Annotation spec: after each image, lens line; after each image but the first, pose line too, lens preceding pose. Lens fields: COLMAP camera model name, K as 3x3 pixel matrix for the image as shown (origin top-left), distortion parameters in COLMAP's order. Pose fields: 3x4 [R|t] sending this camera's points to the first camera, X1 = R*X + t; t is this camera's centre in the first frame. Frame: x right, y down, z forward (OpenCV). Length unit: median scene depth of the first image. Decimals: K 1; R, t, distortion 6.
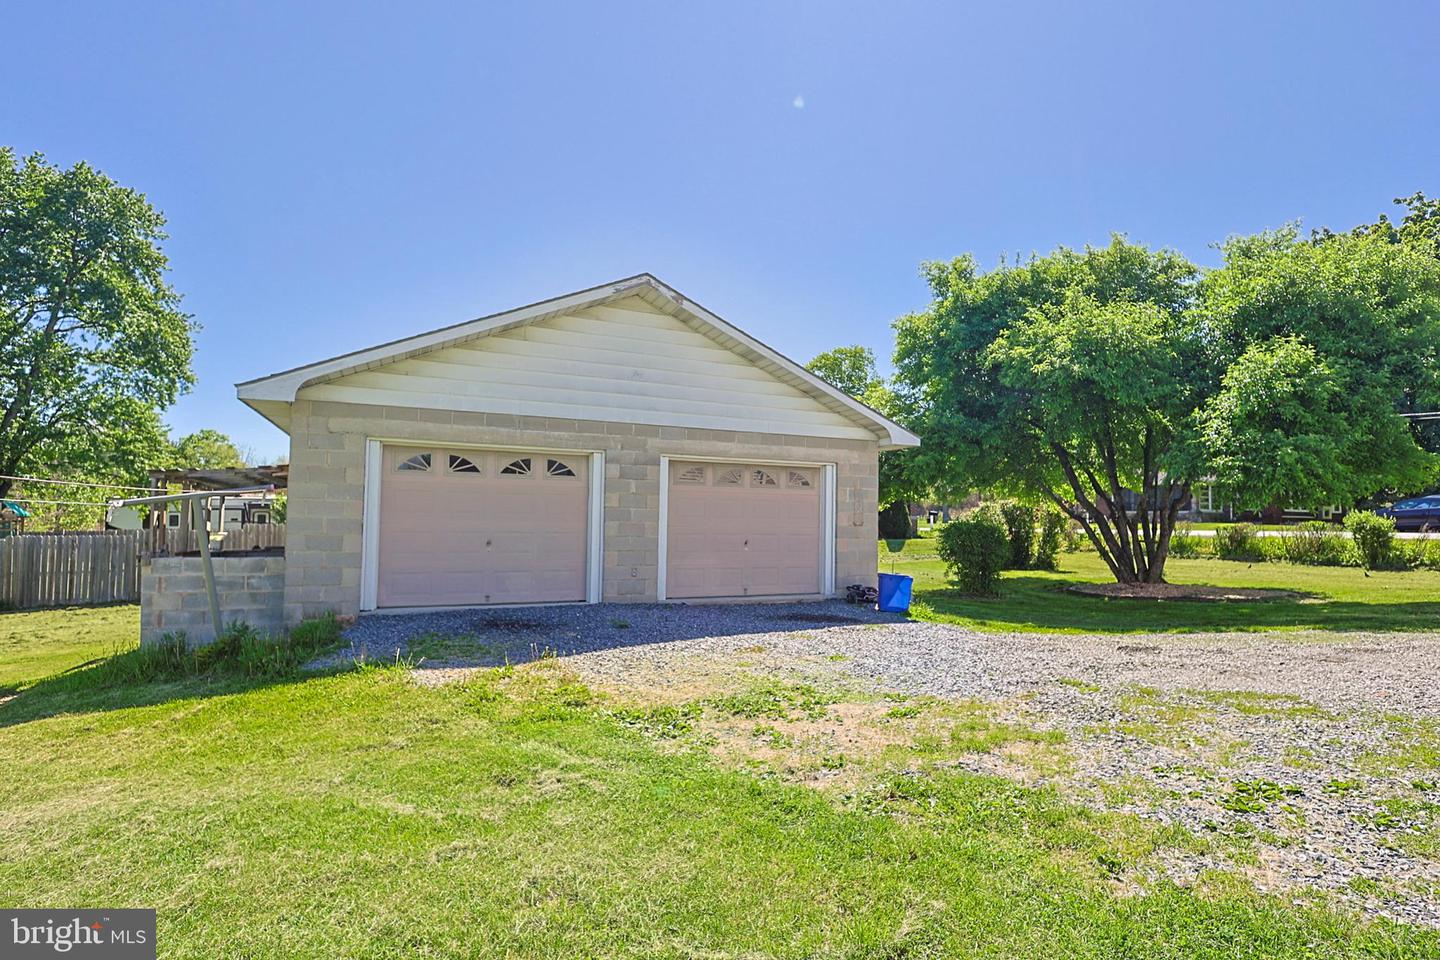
lens RADIAL K [[723.2, 0, 724.3], [0, 723.2, 500.0], [0, 0, 1]] dist [-0.003338, -0.000073]
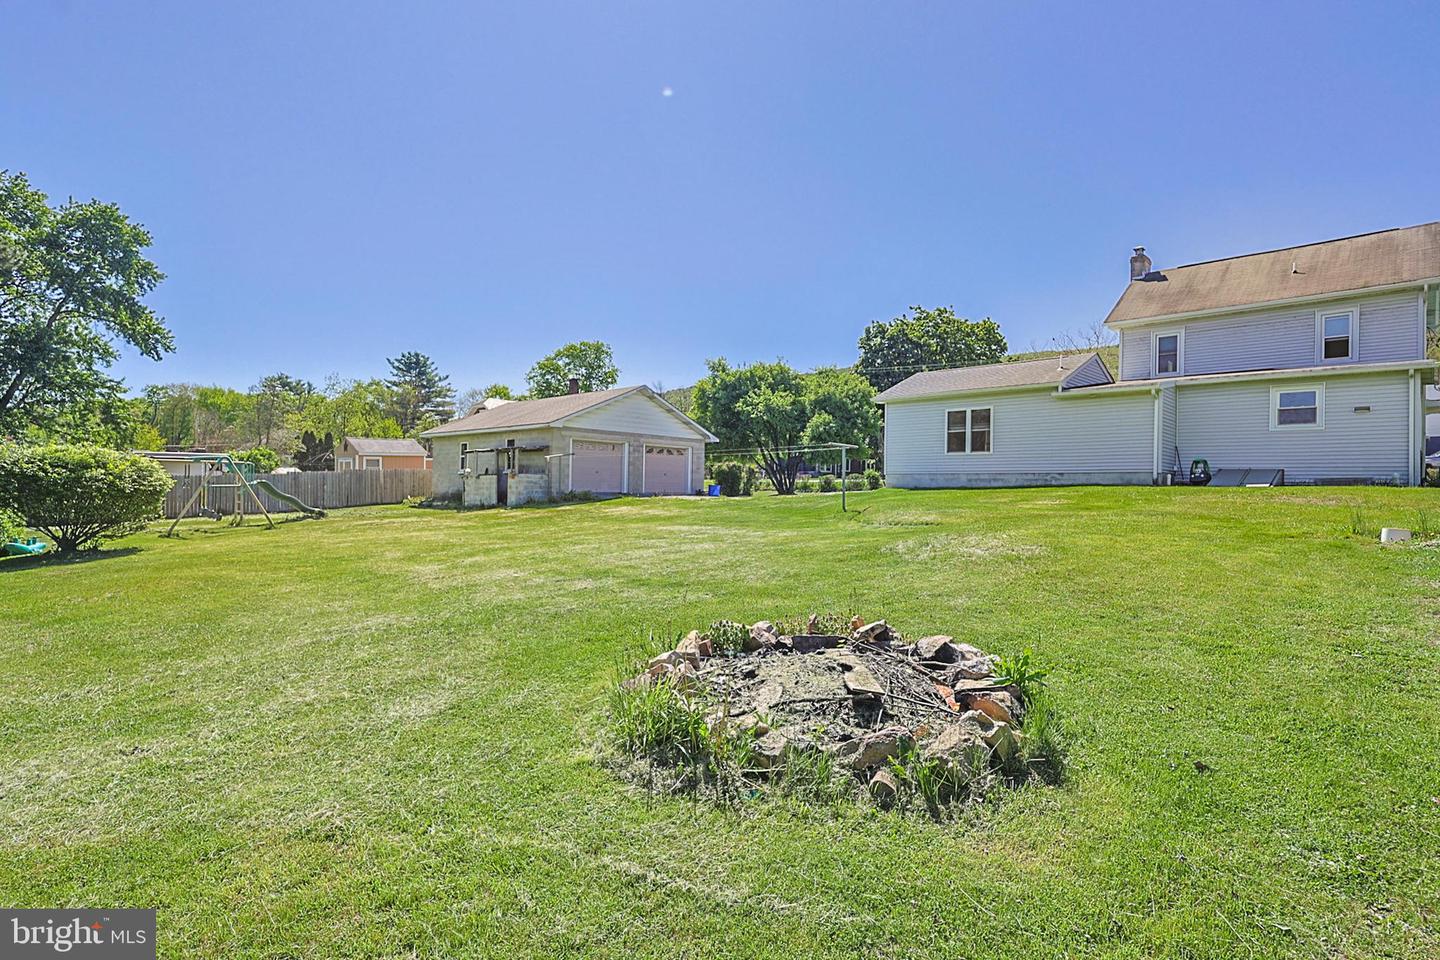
lens RADIAL K [[712.6, 0, 718.6], [0, 712.6, 488.2], [0, 0, 1]] dist [-0.000528, 0.000370]
pose [[0.913662, 0.000844, 0.406475, -0.924103], [-0.014738, 0.999409, 0.031054, 0.022982], [-0.406208, -0.034363, 0.913134, -1.676560]]
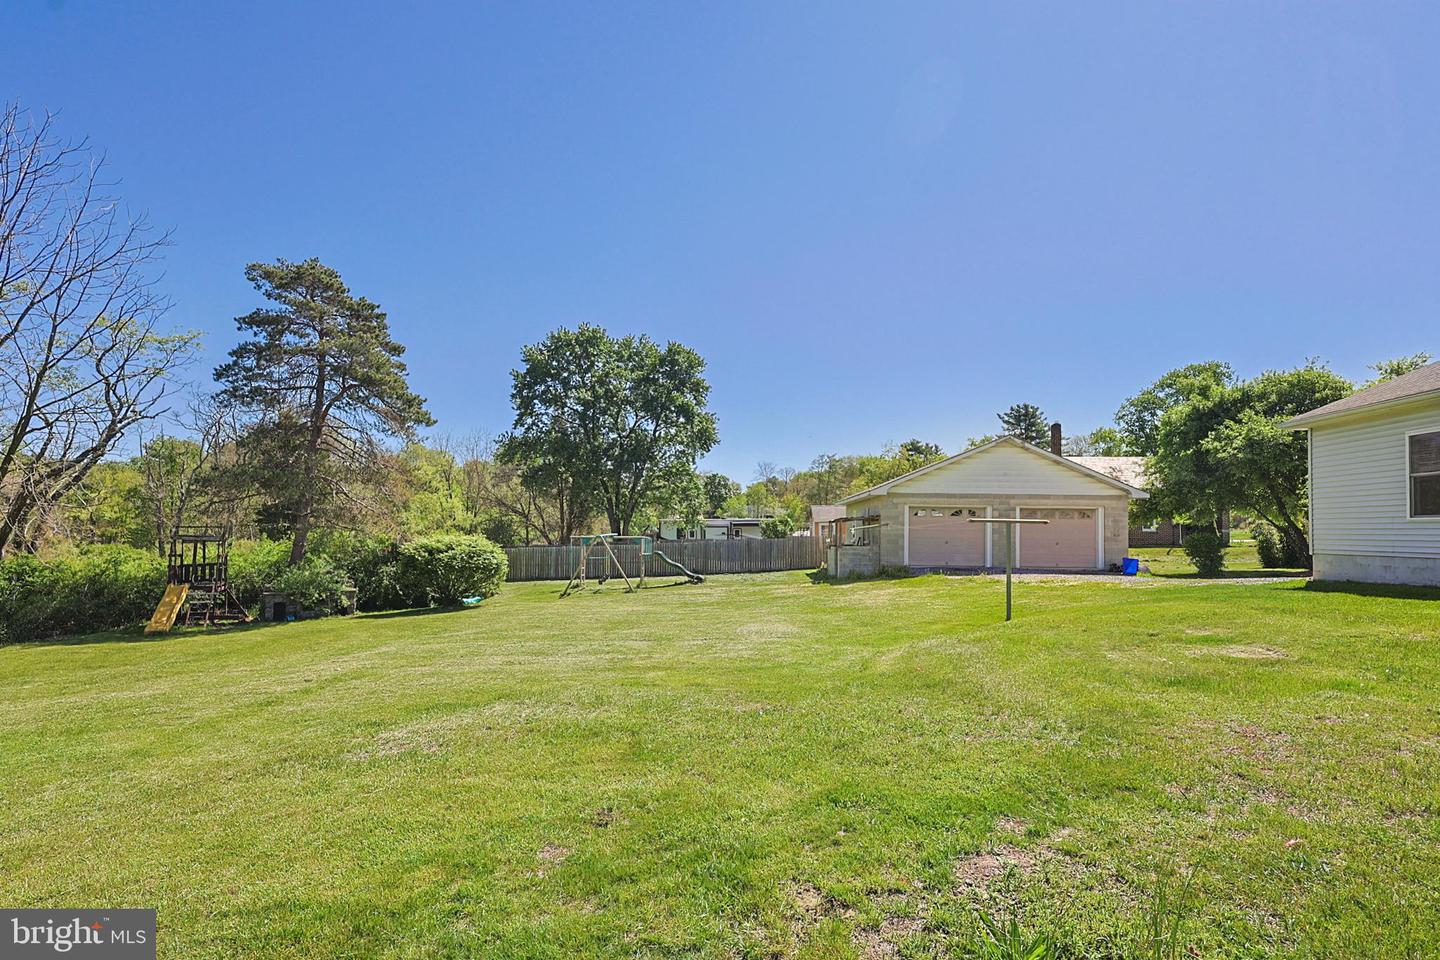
lens RADIAL K [[716.2, 0, 720.0], [0, 716.2, 526.0], [0, 0, 1]] dist [-0.006514, 0.000092]
pose [[0.894358, -0.005898, -0.447314, 0.088223], [0.013873, 0.999798, 0.014554, -0.042257], [0.447138, -0.019222, 0.894259, -1.452230]]
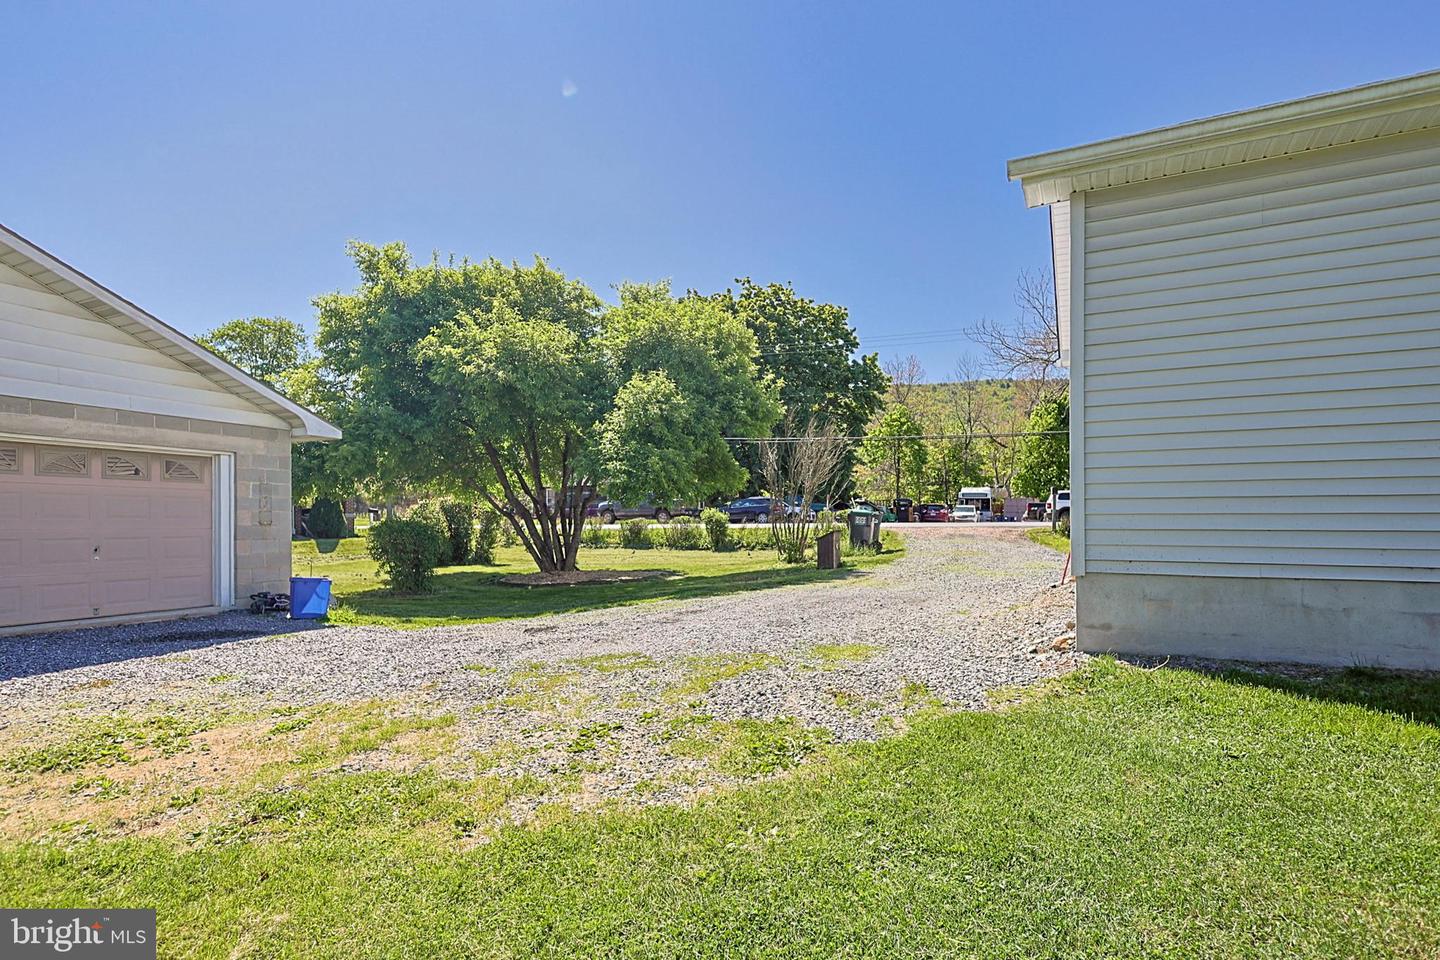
lens RADIAL K [[716.2, 0, 720.0], [0, 716.2, 526.0], [0, 0, 1]] dist [-0.006514, 0.000092]
pose [[0.749105, -0.016508, 0.662245, 0.024952], [-0.010193, 0.999284, 0.036439, -0.000907], [-0.662373, -0.034047, 0.748401, -0.018803]]
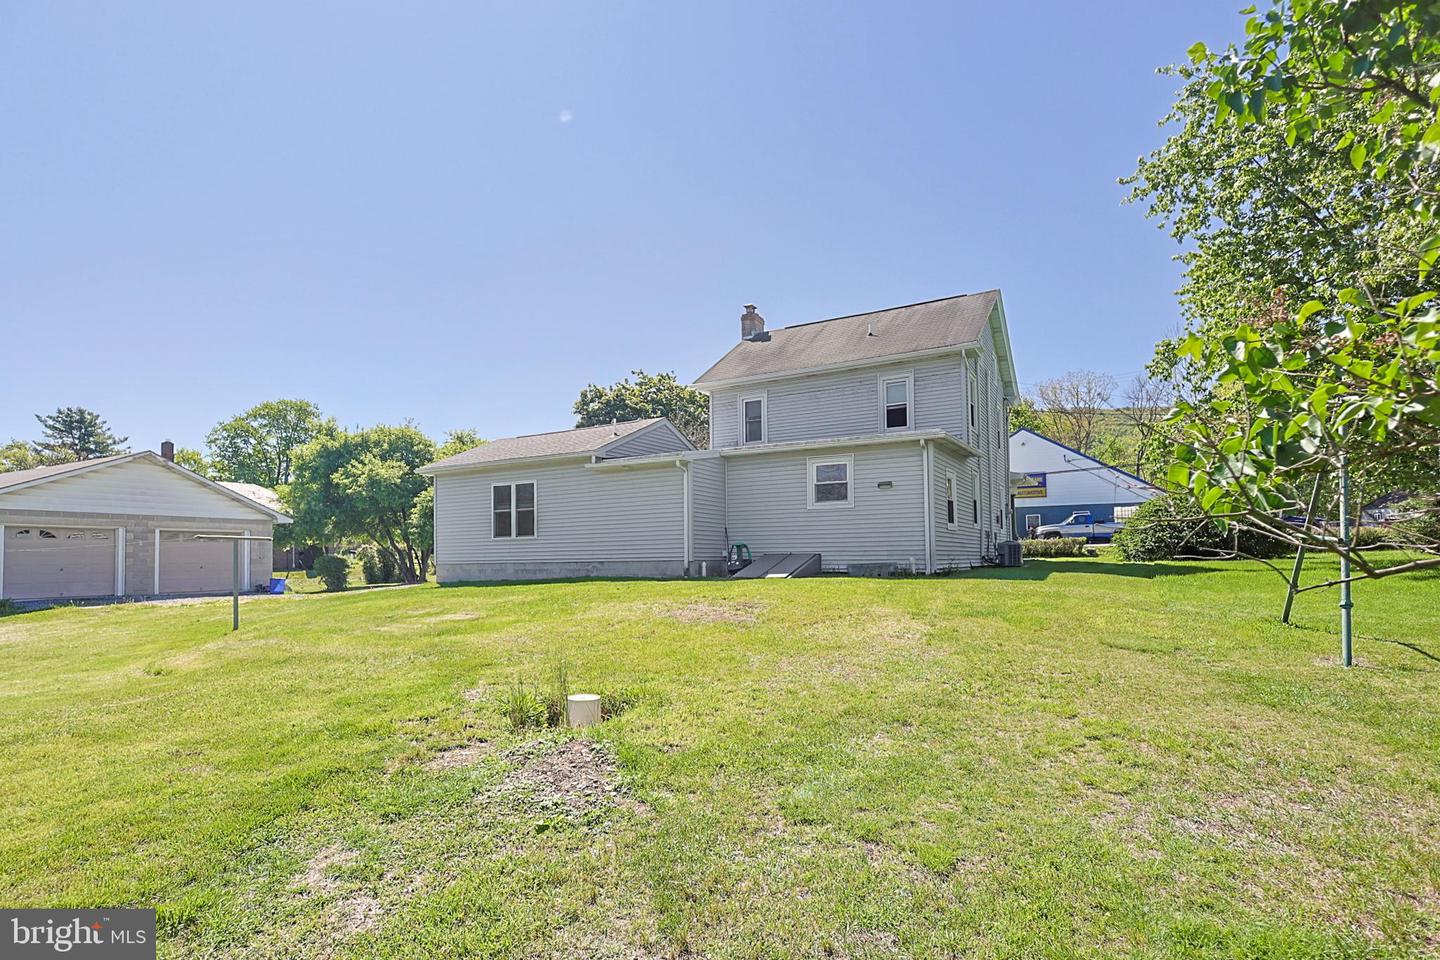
lens RADIAL K [[722.0, 0, 711.1], [0, 722.0, 546.8], [0, 0, 1]] dist [0.000306, 0.000924]
pose [[0.781257, -0.015133, 0.624026, -0.130343], [0.006663, 0.999851, 0.015904, -0.027556], [-0.624174, -0.008268, 0.781242, -1.695669]]
